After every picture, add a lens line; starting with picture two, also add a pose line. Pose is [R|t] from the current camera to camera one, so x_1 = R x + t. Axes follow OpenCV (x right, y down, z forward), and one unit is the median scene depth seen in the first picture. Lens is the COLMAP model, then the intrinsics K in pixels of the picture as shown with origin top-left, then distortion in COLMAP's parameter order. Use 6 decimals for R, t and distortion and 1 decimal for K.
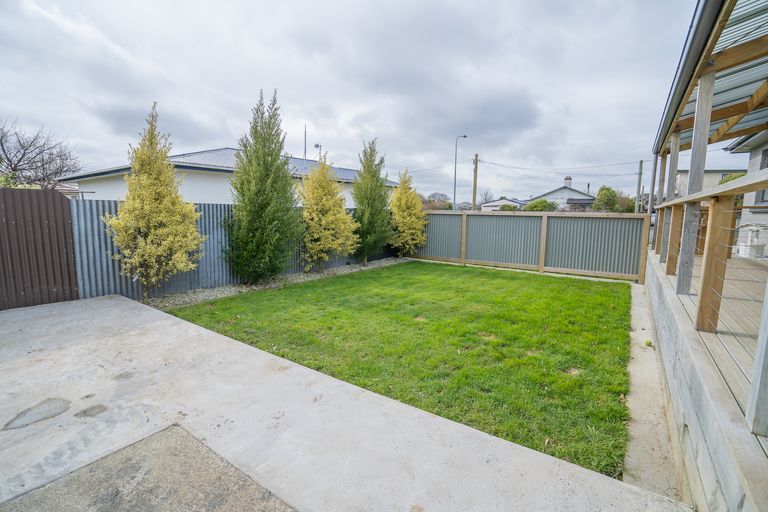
lens RADIAL K [[355.1, 0, 380.4], [0, 355.1, 257.6], [0, 0, 1]] dist [-0.054787, 0.019720]
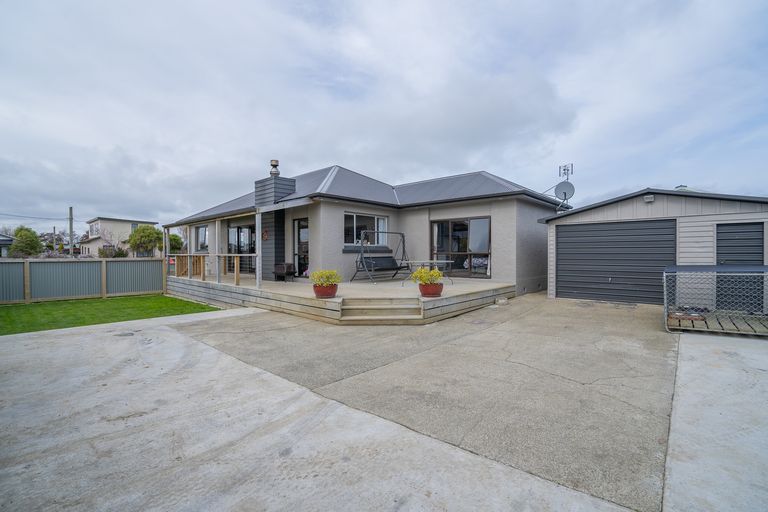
lens RADIAL K [[355.1, 0, 380.4], [0, 355.1, 257.6], [0, 0, 1]] dist [-0.054787, 0.019720]
pose [[0.123030, -0.022859, 0.992140, -2.172420], [0.133305, 0.991055, 0.006303, 0.046944], [-0.983409, 0.131481, 0.124976, -0.937779]]
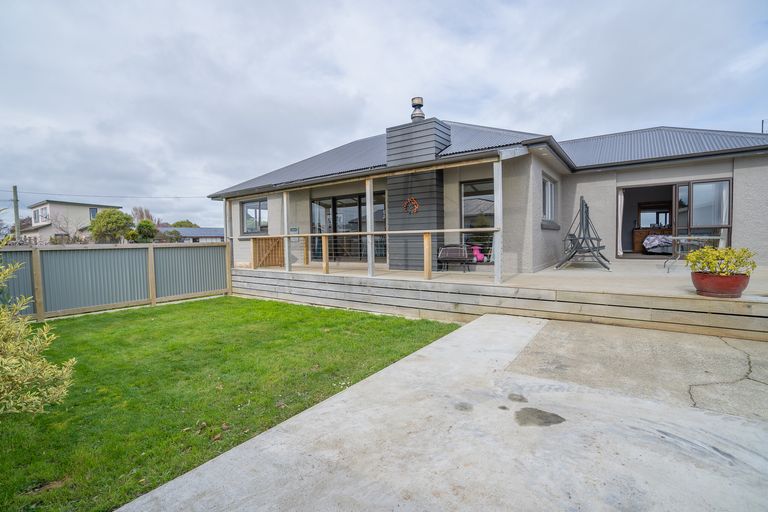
lens RADIAL K [[355.1, 0, 380.4], [0, 355.1, 257.6], [0, 0, 1]] dist [-0.054787, 0.019720]
pose [[0.001743, -0.060845, 0.998146, -1.276670], [0.148622, 0.987078, 0.059911, -0.129297], [-0.988893, 0.148242, 0.010763, 0.859813]]
